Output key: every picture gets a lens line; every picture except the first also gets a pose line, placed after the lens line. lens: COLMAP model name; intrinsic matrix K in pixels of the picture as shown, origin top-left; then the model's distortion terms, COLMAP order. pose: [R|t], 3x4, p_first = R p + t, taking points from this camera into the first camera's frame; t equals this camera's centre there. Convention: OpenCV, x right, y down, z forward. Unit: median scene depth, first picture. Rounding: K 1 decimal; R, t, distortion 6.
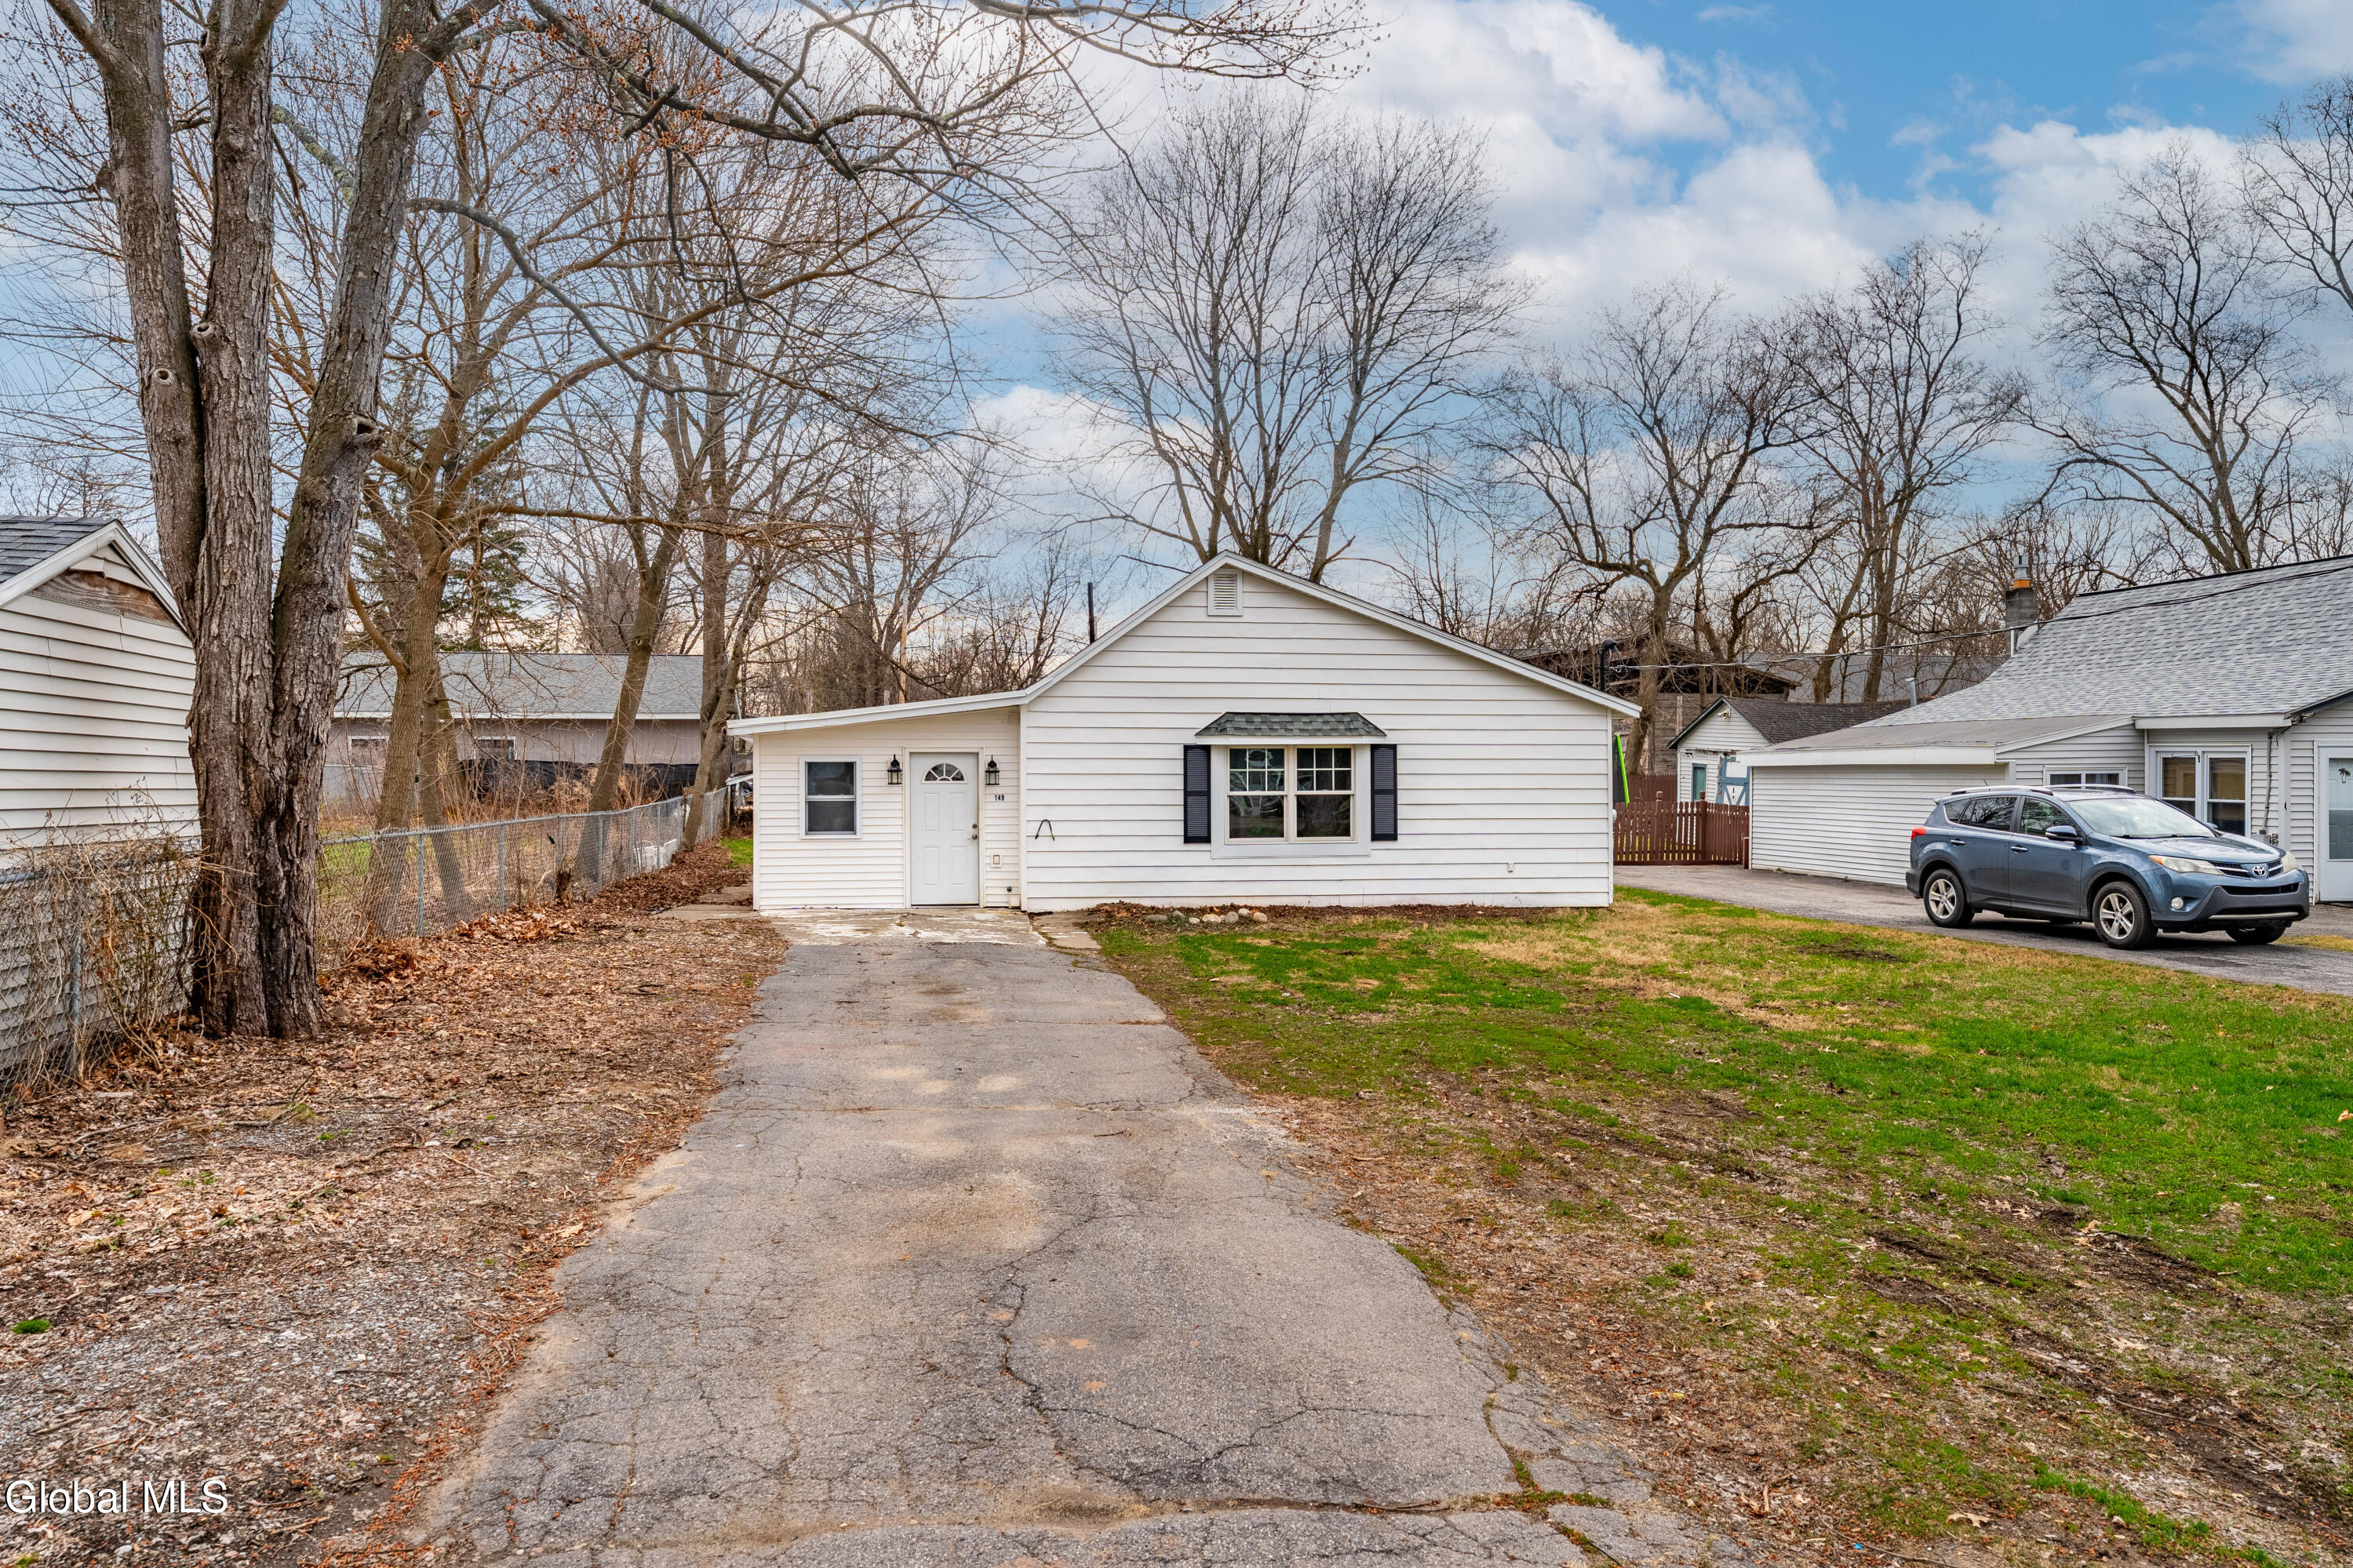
lens RADIAL K [[1638.6, 0, 1176.5], [0, 1638.6, 784.0], [0, 0, 1]] dist [-0.000379, -0.000095]
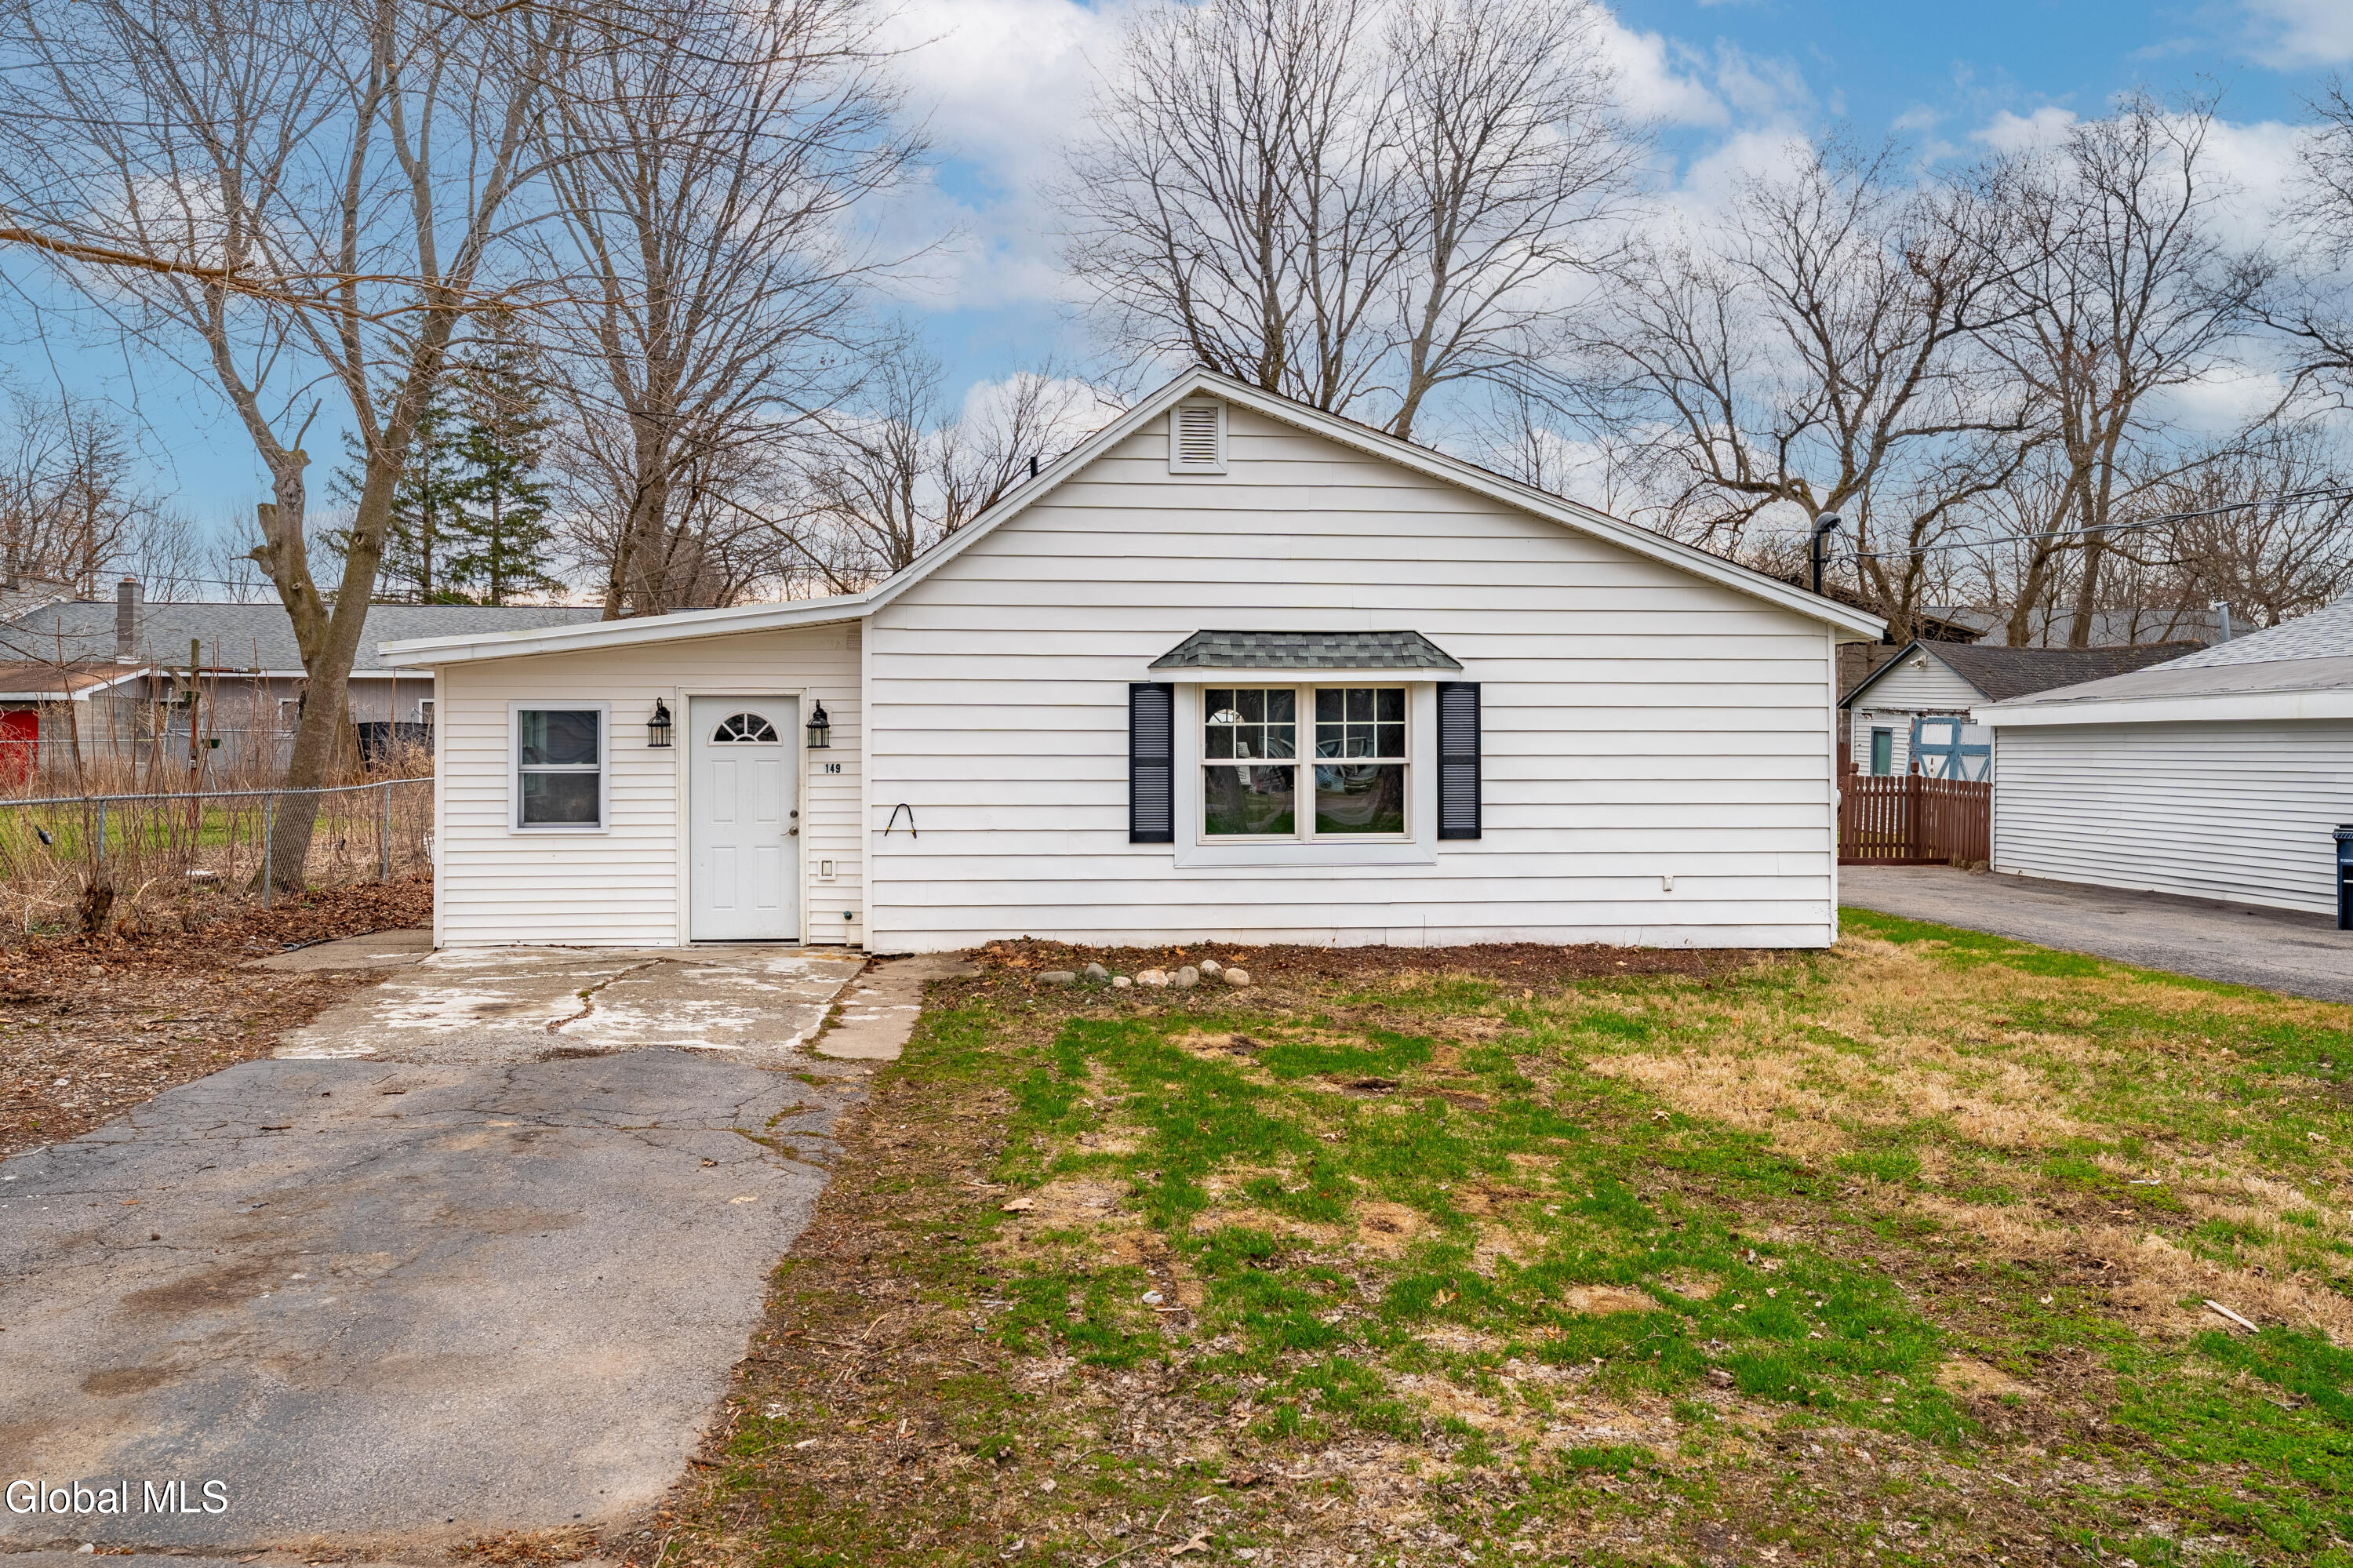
lens RADIAL K [[1597.2, 0, 1172.0], [0, 1597.2, 746.0], [0, 0, 1]] dist [0.000213, -0.000367]
pose [[0.997825, 0.000488, -0.065913, 0.057309], [-0.000978, 0.999972, -0.007391, 0.004047], [0.065908, 0.007439, 0.997798, 0.385669]]
